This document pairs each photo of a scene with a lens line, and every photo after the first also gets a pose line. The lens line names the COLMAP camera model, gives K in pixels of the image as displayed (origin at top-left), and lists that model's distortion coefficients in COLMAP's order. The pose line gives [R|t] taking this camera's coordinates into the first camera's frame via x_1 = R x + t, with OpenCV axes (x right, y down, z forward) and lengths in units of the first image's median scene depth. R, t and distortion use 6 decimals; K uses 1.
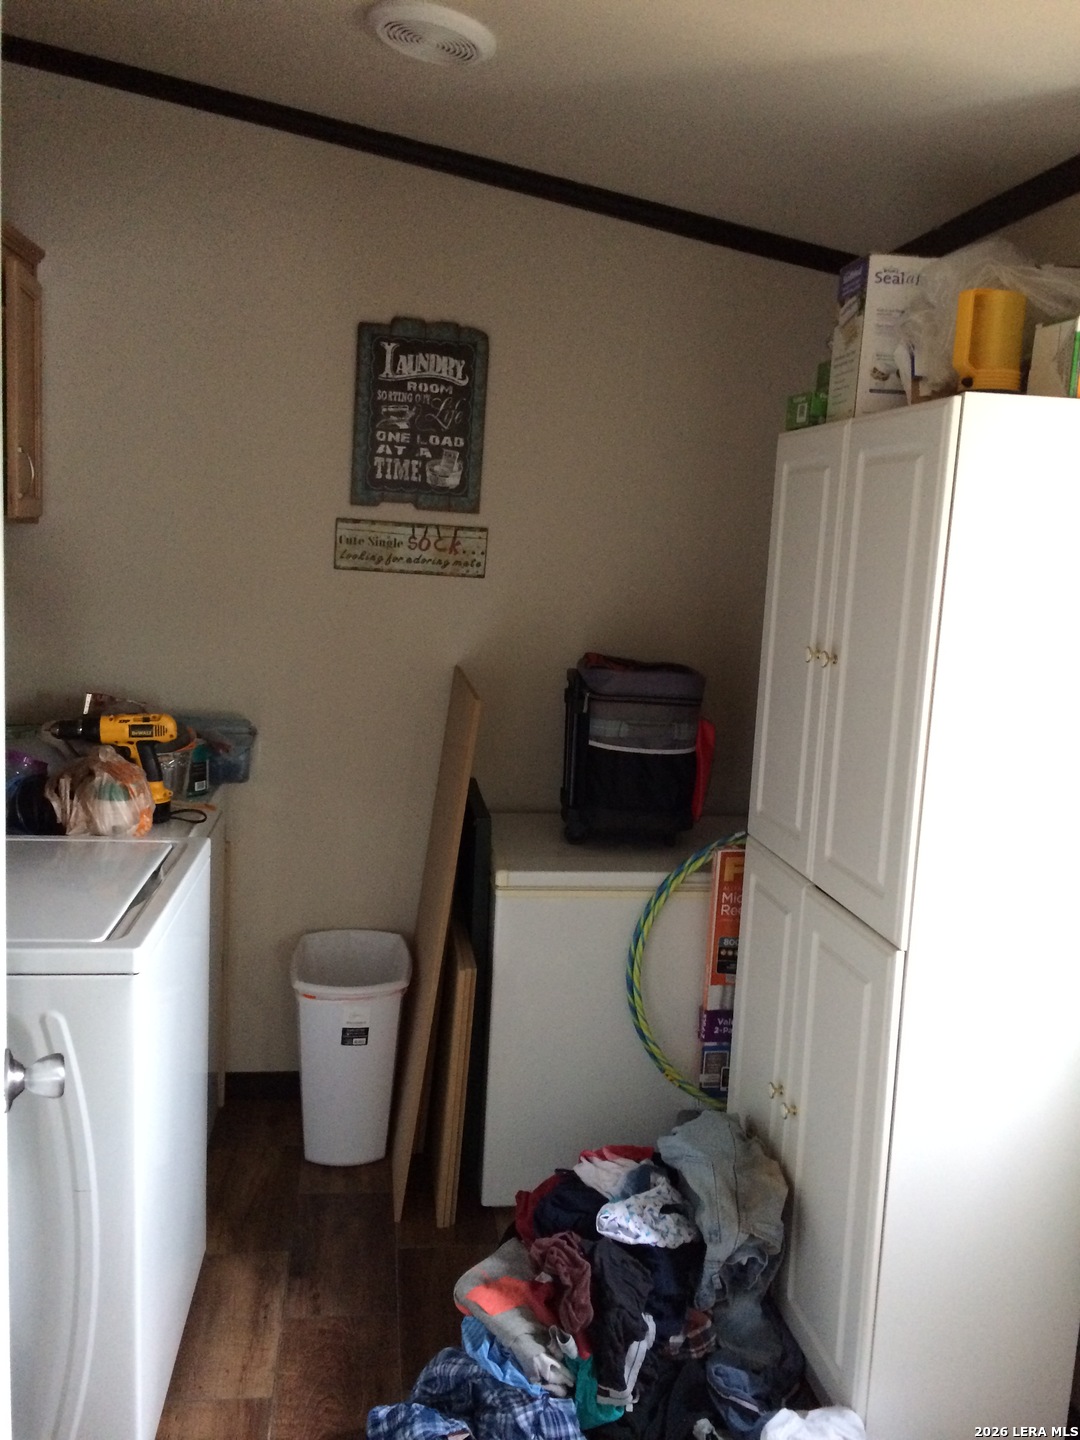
lens RADIAL K [[1222.4, 0, 540.0], [0, 1222.4, 720.0], [0, 0, 1]] dist [0.035955, -0.007549]
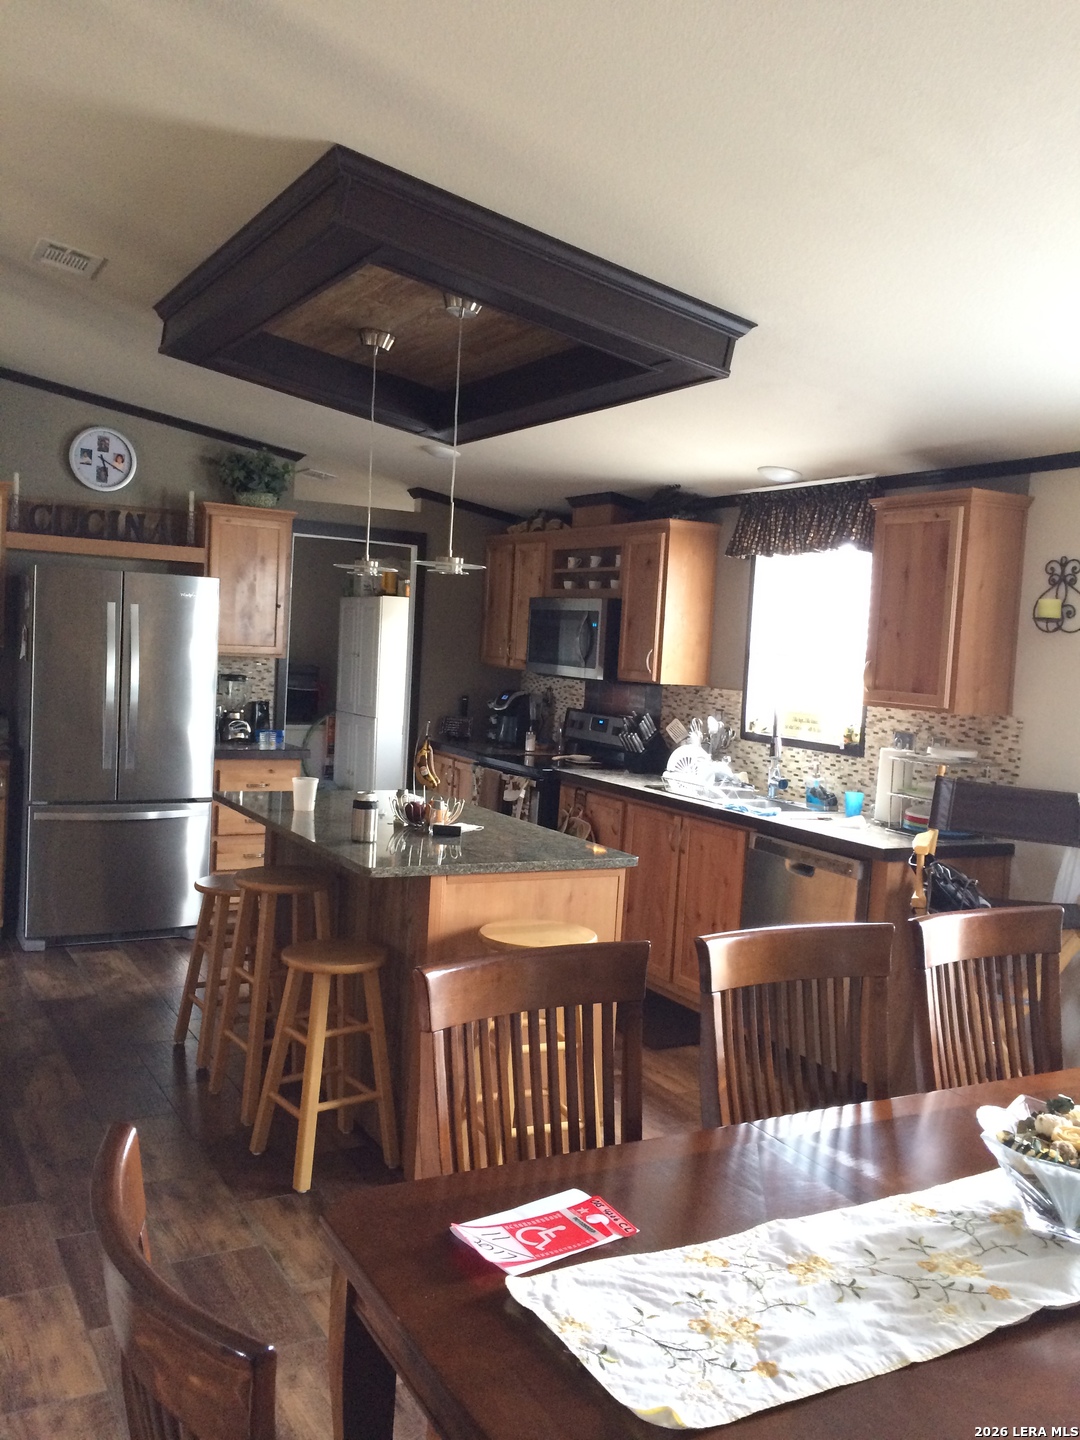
lens RADIAL K [[1222.4, 0, 540.0], [0, 1222.4, 720.0], [0, 0, 1]] dist [0.035955, -0.007549]
pose [[0.929119, -0.030841, 0.368493, -0.558314], [0.049931, 0.997853, -0.042380, 0.290166], [-0.366394, 0.057775, 0.928664, -2.370608]]
